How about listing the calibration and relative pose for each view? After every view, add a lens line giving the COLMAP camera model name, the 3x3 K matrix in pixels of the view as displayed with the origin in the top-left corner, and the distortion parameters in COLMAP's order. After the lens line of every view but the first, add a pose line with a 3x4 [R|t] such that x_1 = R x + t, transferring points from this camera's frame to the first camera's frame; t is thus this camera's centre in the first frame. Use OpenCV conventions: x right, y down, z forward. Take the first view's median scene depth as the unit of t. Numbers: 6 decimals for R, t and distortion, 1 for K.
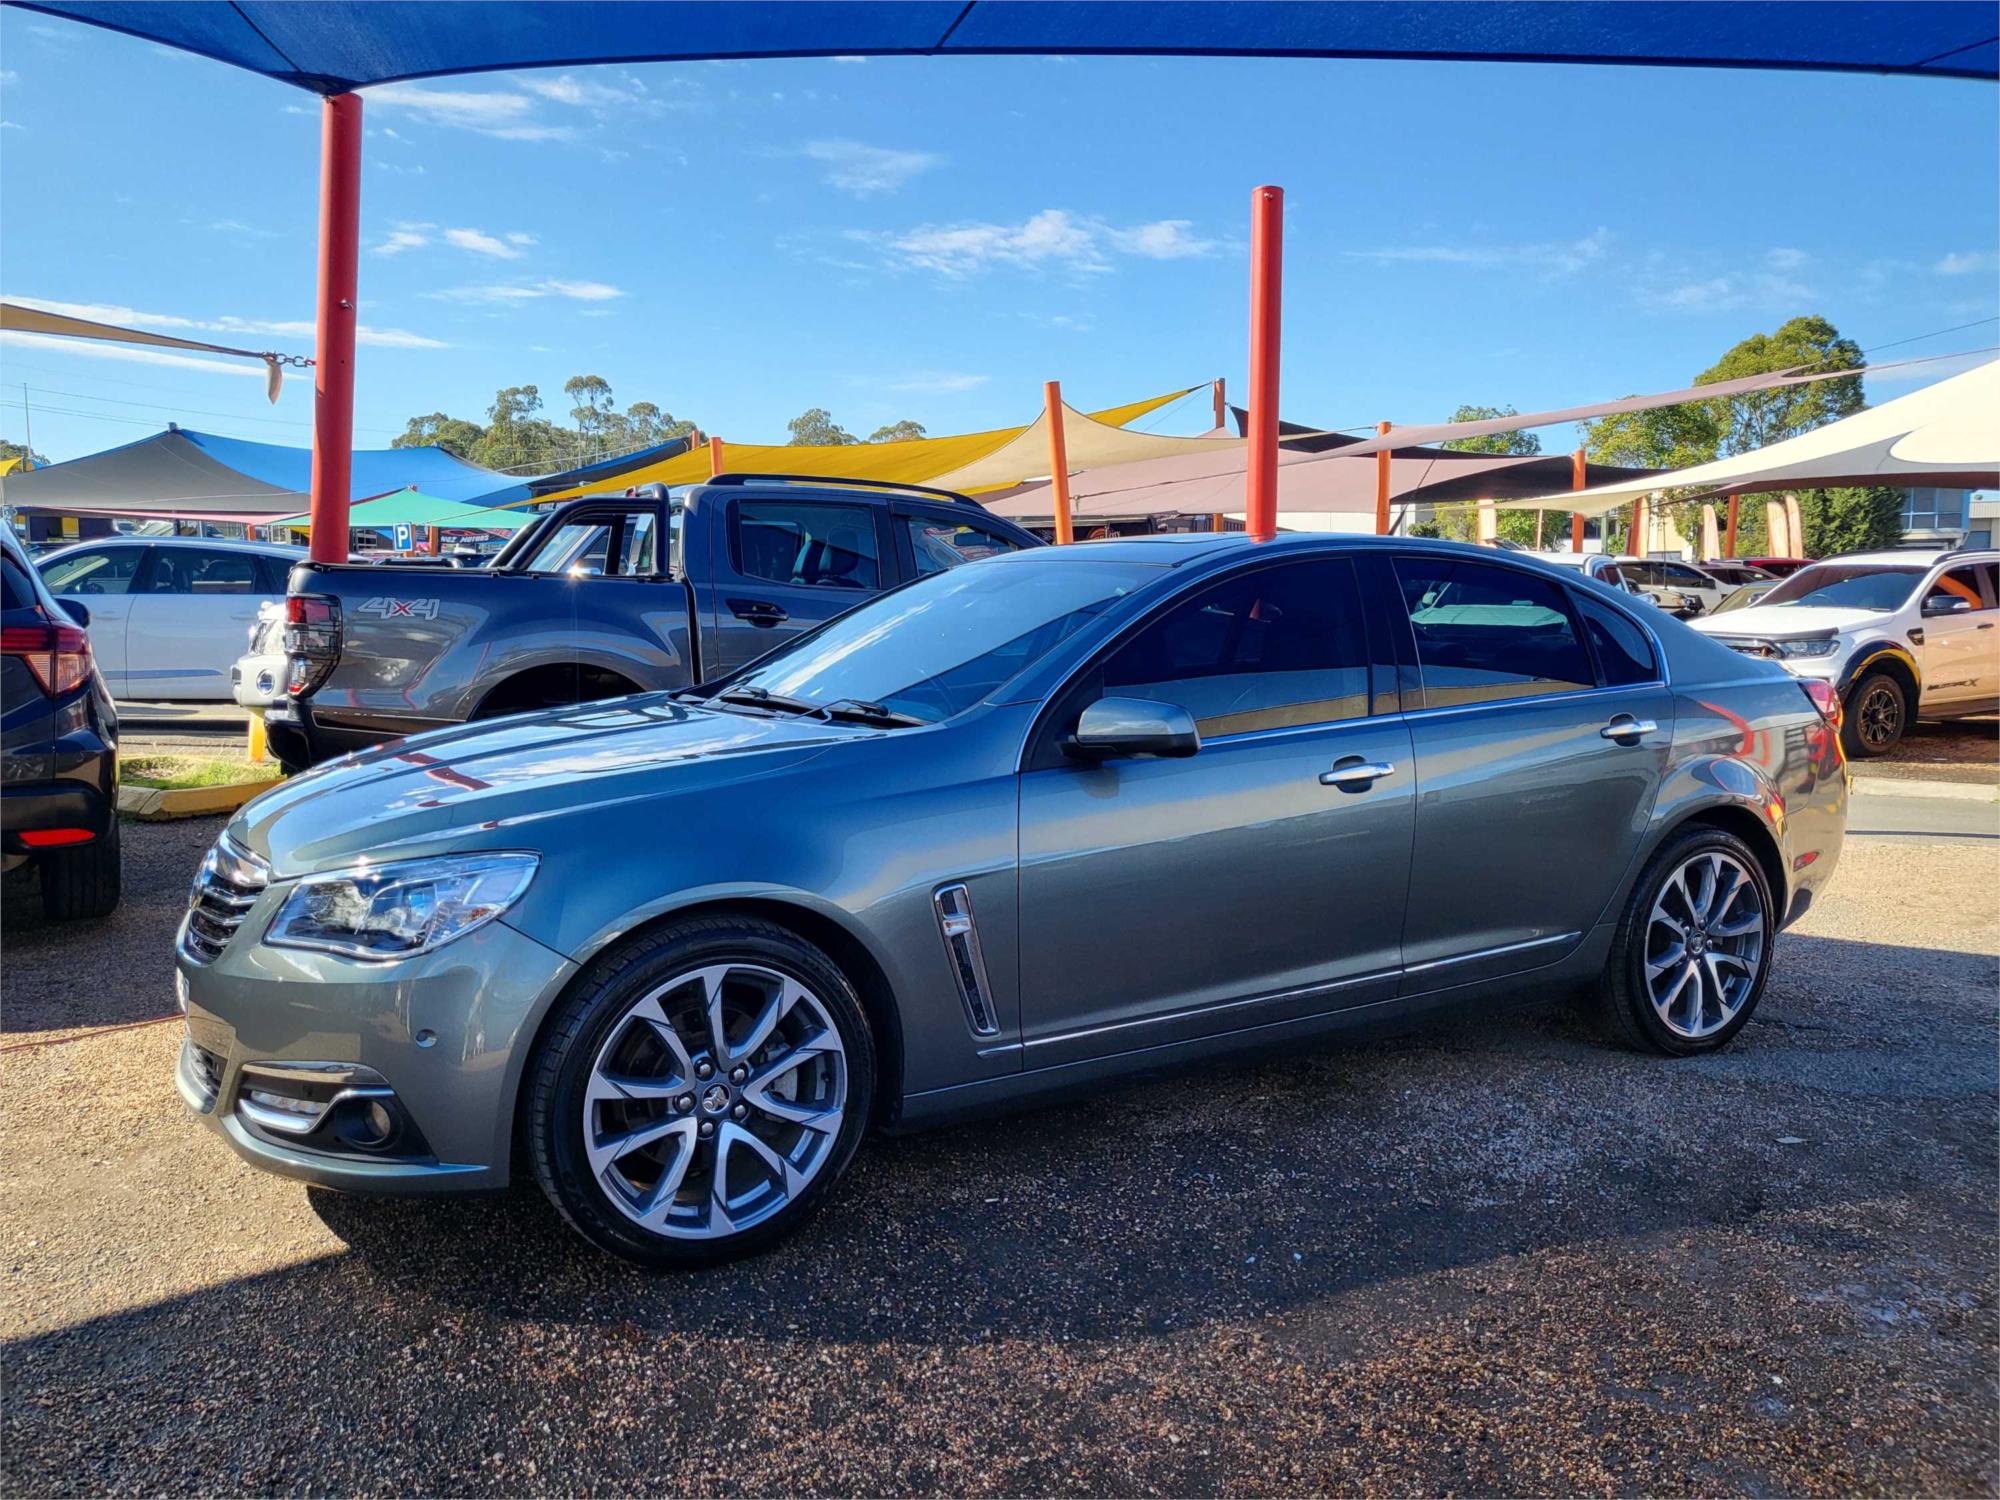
lens RADIAL K [[1607.9, 0, 998.5], [0, 1607.9, 702.7], [0, 0, 1]] dist [-0.134694, 0.391187]
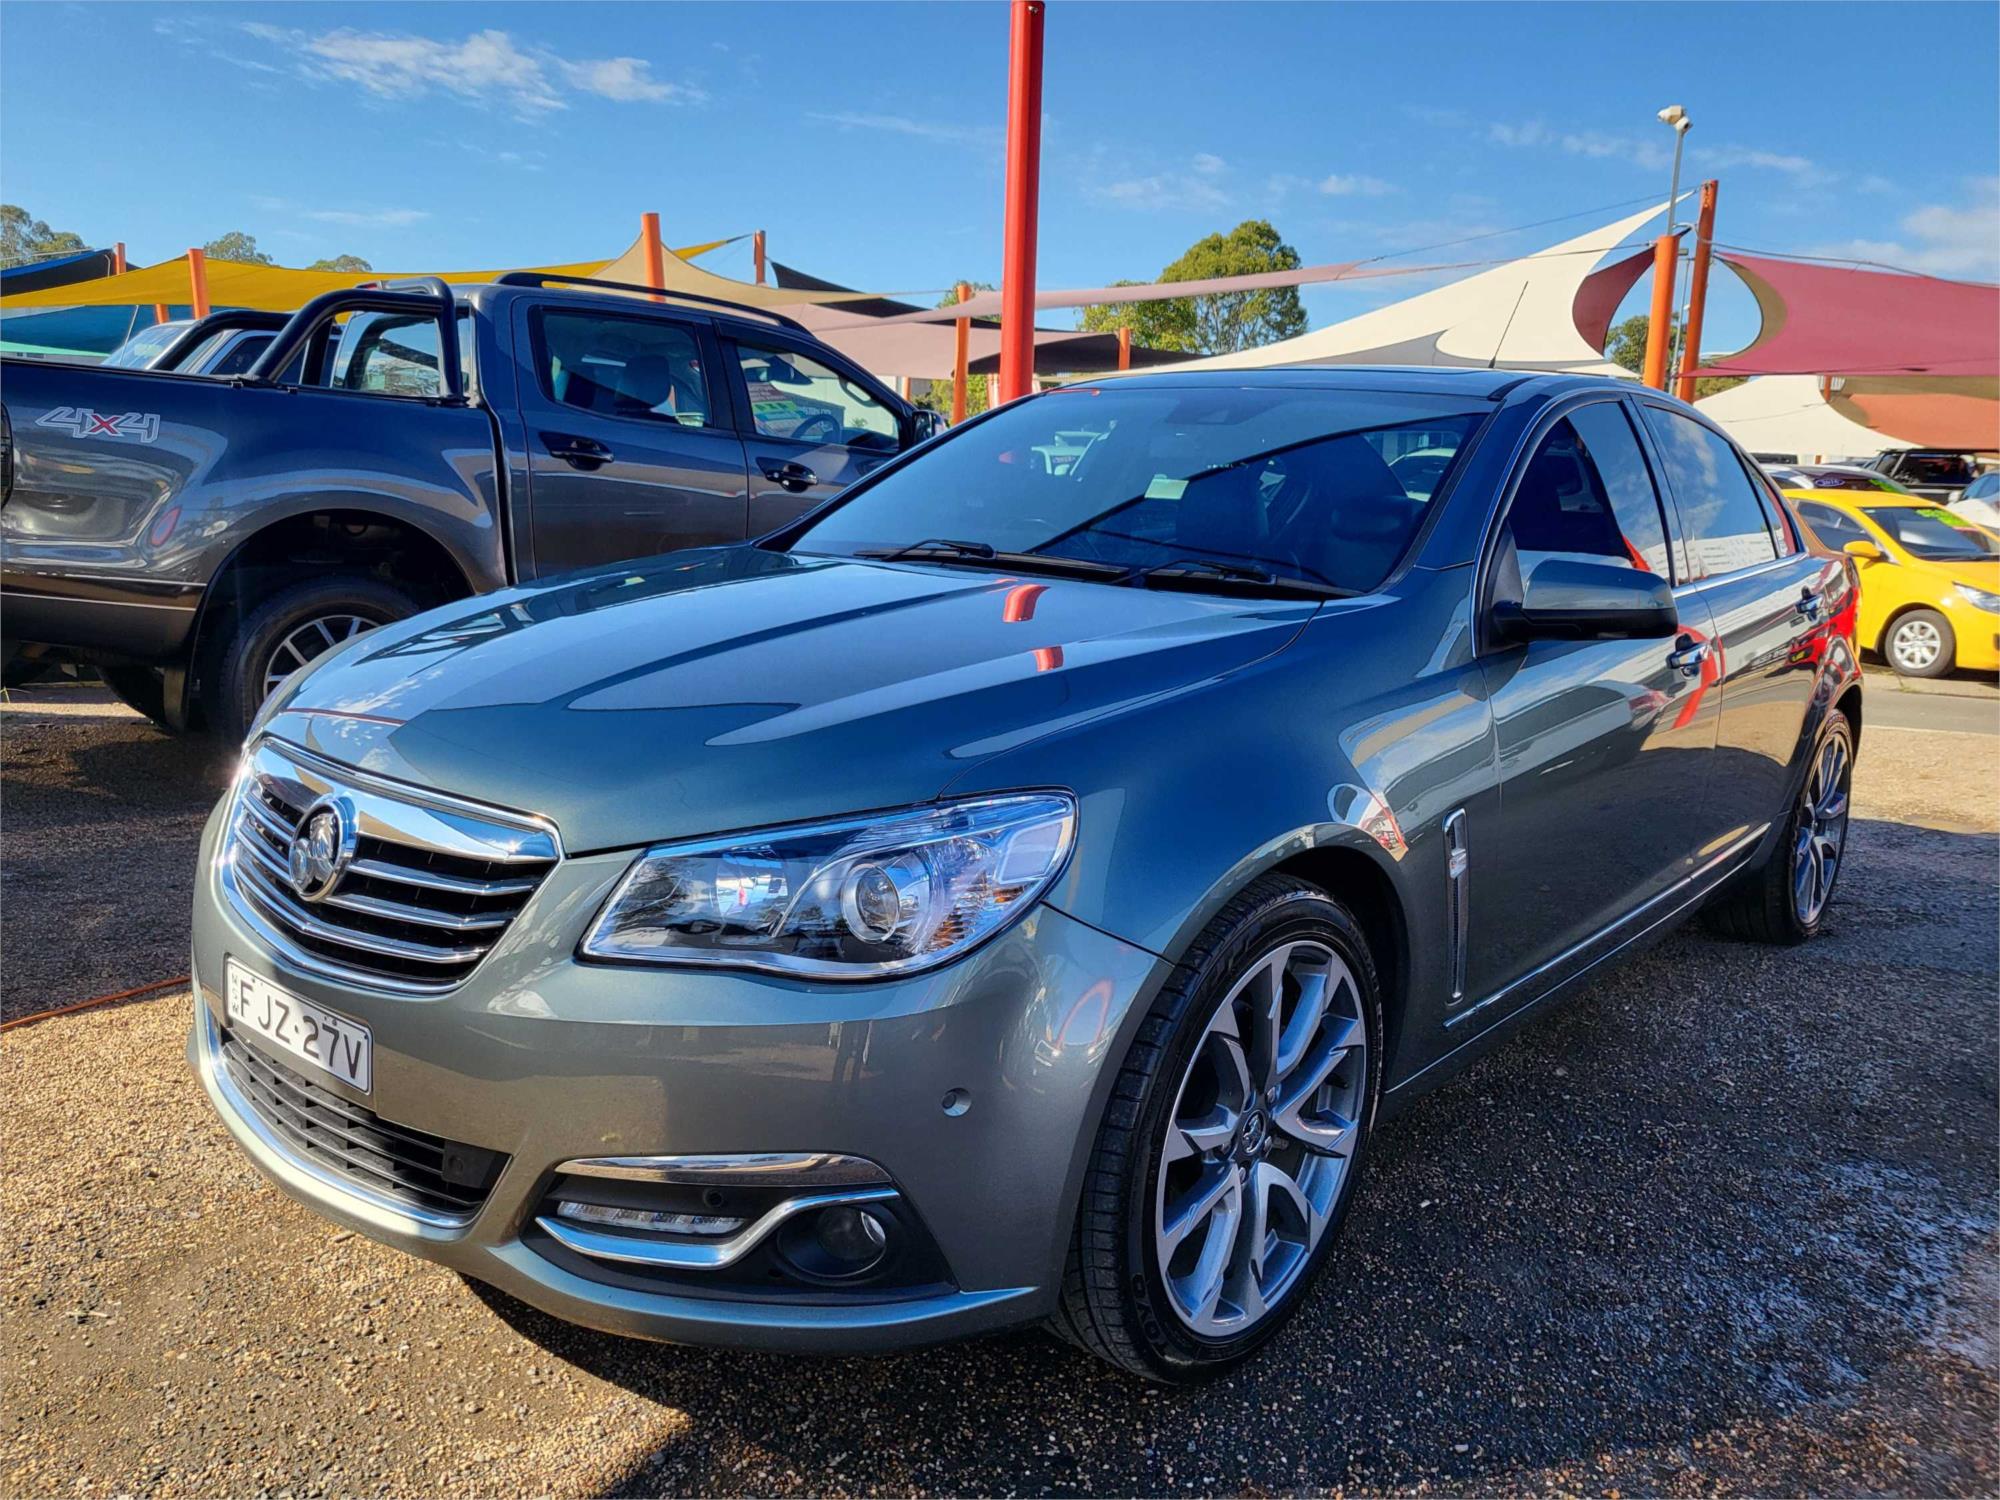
lens RADIAL K [[1579.6, 0, 997.1], [0, 1579.6, 735.8], [0, 0, 1]] dist [-0.006254, 0.049085]
pose [[0.939969, -0.025661, 0.340294, -0.223595], [-0.009083, 0.994934, 0.100117, 0.003461], [-0.341139, -0.097198, 0.934974, 0.177853]]
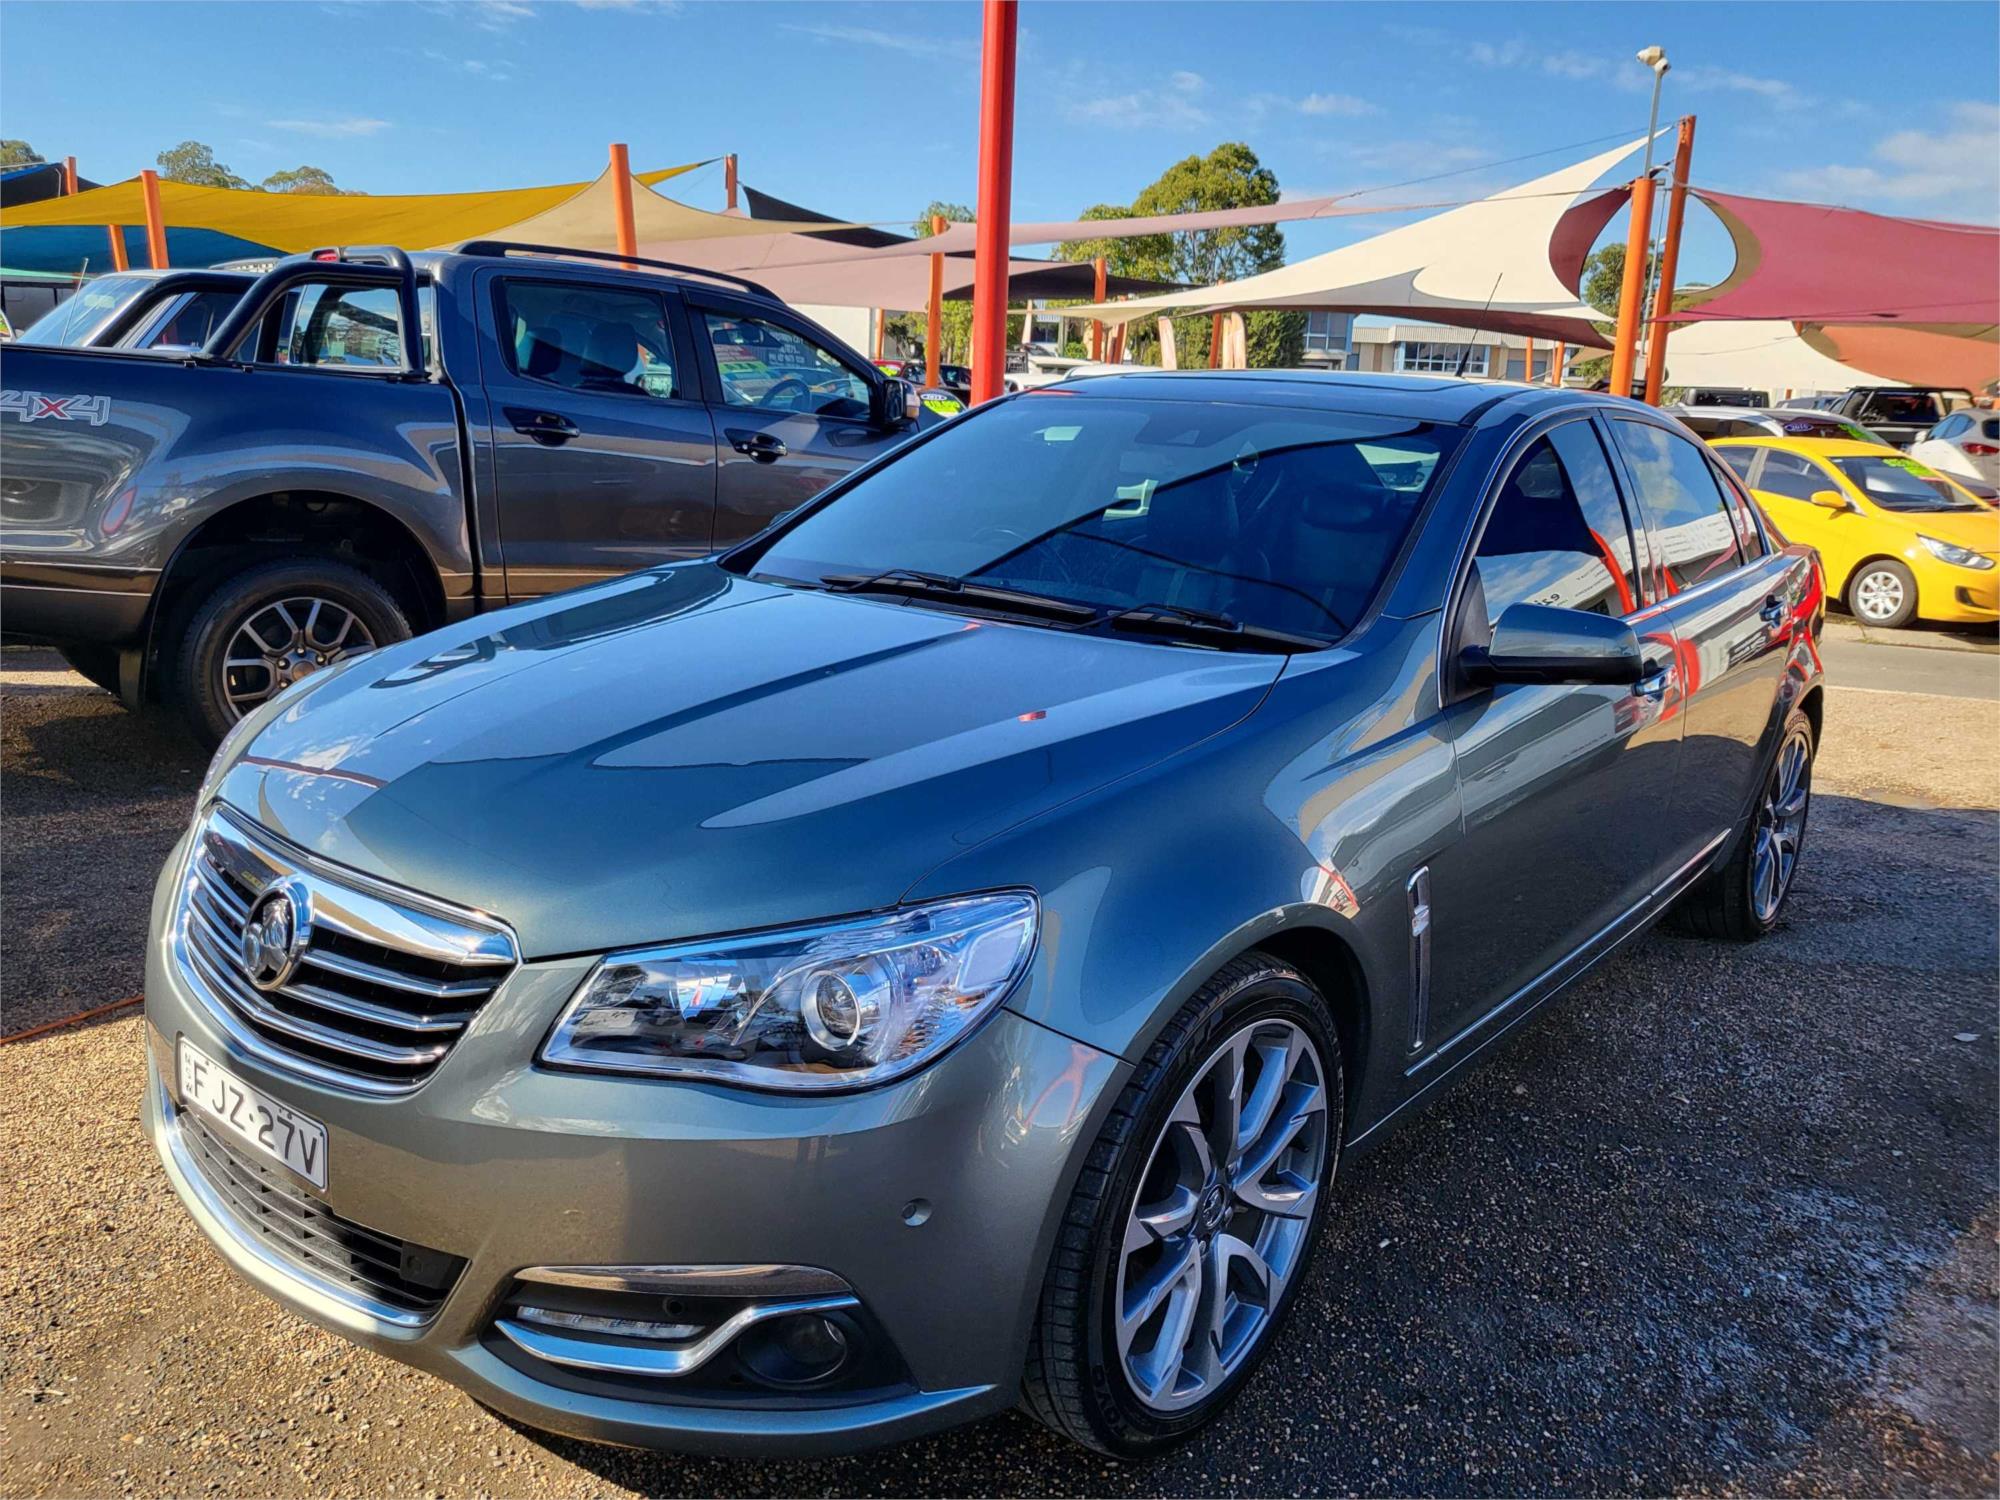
lens RADIAL K [[1578.1, 0, 1007.5], [0, 1578.1, 713.9], [0, 0, 1]] dist [-0.006807, 0.052082]
pose [[0.932135, -0.035658, 0.360352, -0.220032], [-0.014910, 0.990516, 0.136583, -0.026067], [-0.361805, -0.132687, 0.922763, 0.182491]]
